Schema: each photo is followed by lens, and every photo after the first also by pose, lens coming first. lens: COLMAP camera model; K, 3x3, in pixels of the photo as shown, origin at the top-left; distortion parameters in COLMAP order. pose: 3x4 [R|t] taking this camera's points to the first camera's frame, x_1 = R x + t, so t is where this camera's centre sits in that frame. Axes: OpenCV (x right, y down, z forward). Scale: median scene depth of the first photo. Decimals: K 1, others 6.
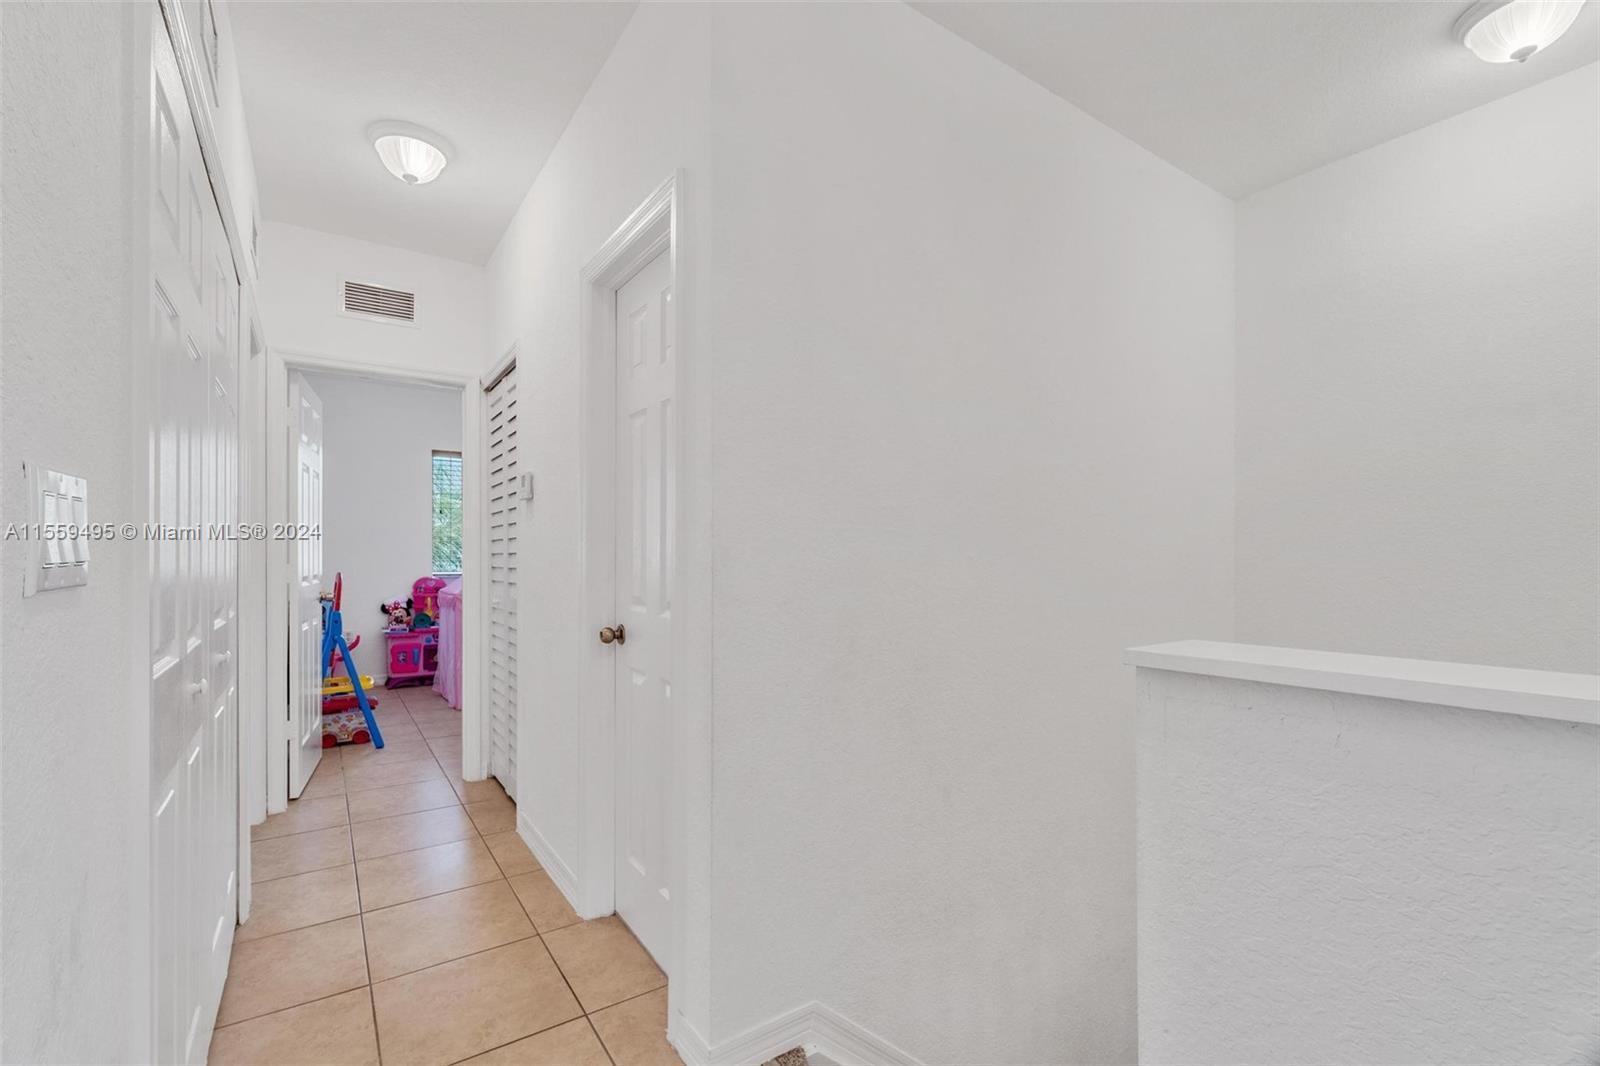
lens RADIAL K [[693.7, 0, 792.8], [0, 693.7, 544.9], [0, 0, 1]] dist [-0.001952, 0.003146]
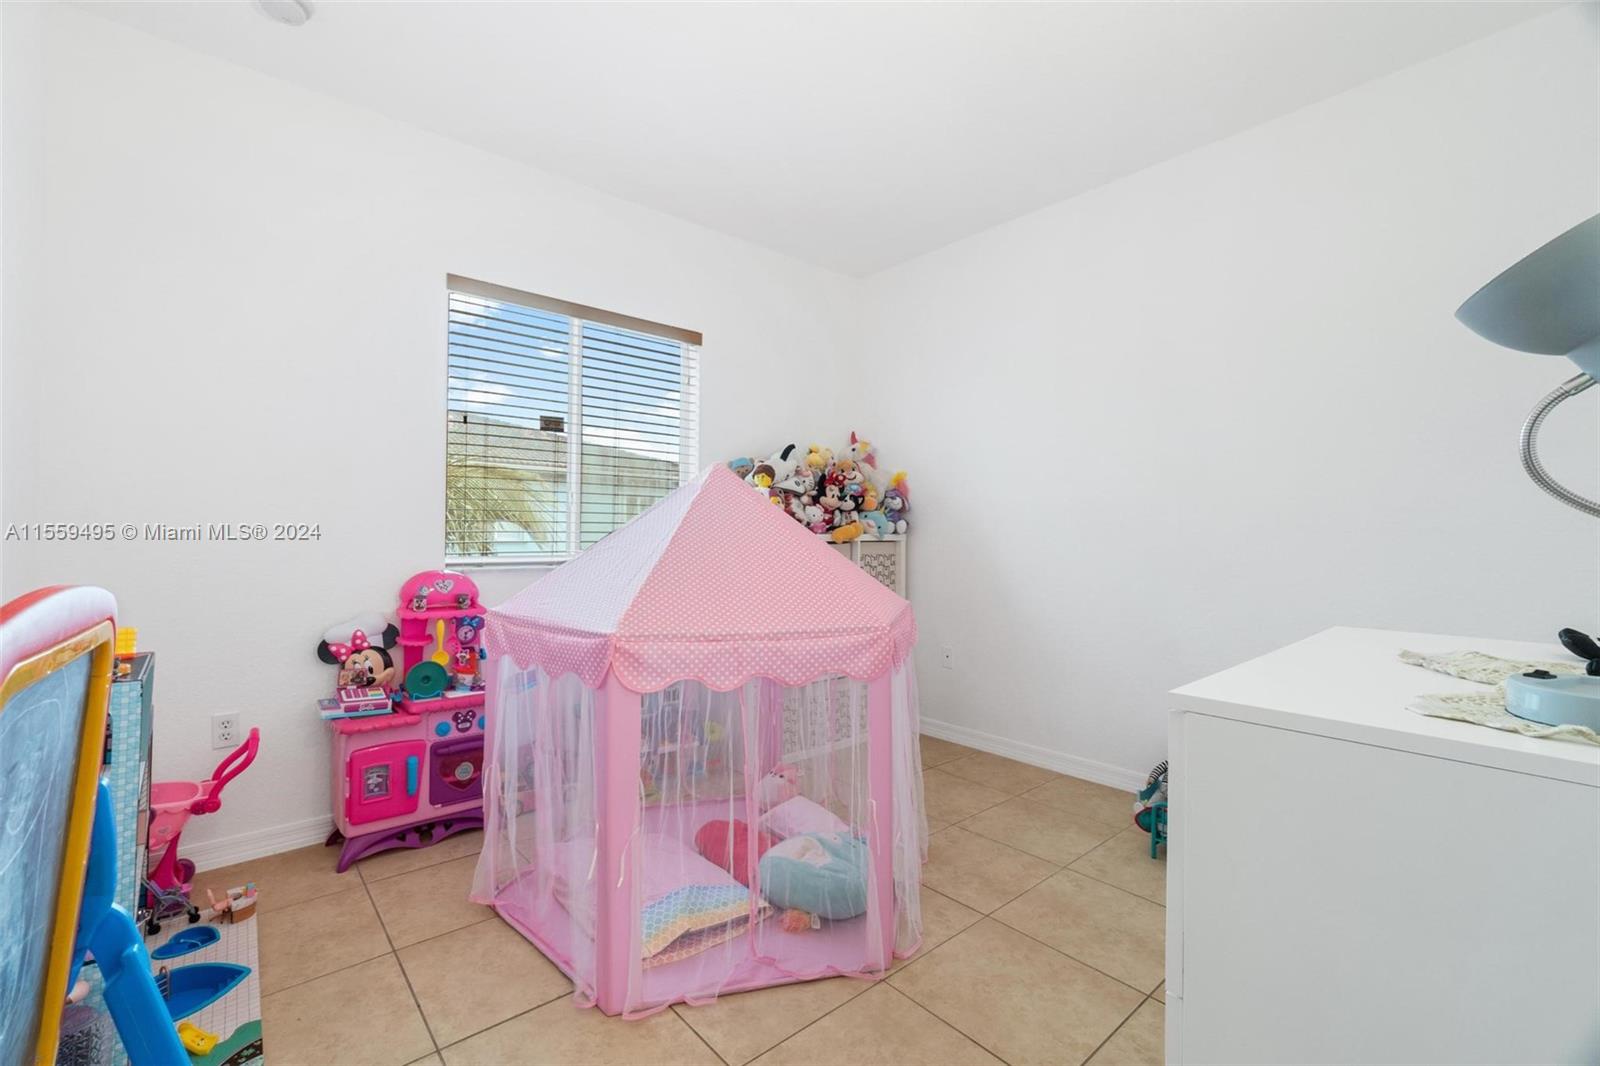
lens RADIAL K [[693.7, 0, 807.2], [0, 693.7, 527.9], [0, 0, 1]] dist [-0.001952, 0.003146]
pose [[0.992252, 0.015061, 0.123326, -0.366178], [-0.014249, 0.999871, -0.007457, 0.020584], [-0.123422, 0.005642, 0.992338, 0.572592]]
